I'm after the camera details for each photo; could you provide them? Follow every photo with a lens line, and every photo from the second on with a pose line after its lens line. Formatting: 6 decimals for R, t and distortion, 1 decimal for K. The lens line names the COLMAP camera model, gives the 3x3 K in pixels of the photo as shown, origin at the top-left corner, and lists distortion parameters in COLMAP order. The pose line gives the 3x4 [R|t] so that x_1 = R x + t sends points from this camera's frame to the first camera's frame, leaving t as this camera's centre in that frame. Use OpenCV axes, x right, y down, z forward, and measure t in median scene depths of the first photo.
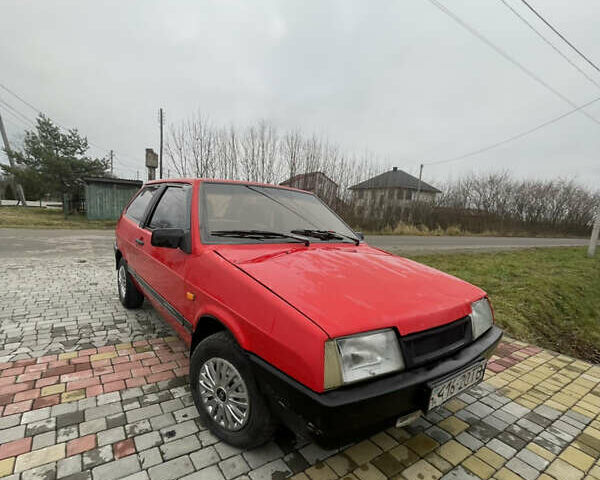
lens RADIAL K [[337.7, 0, 300.2], [0, 337.7, 271.8], [0, 0, 1]] dist [0.000273, 0.000031]
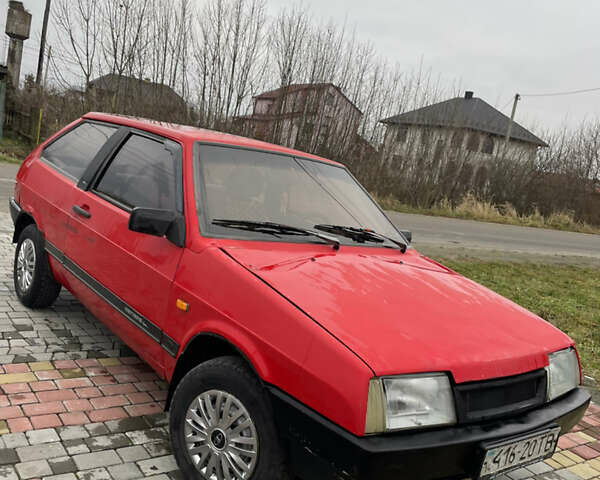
lens RADIAL K [[654.2, 0, 300.0], [0, 654.2, 240.0], [0, 0, 1]] dist [0.059576, -0.028833]
pose [[0.993131, 0.107603, 0.045958, -0.135114], [-0.106043, 0.993741, -0.035132, -0.044124], [-0.049450, 0.030017, 0.998325, -0.424255]]
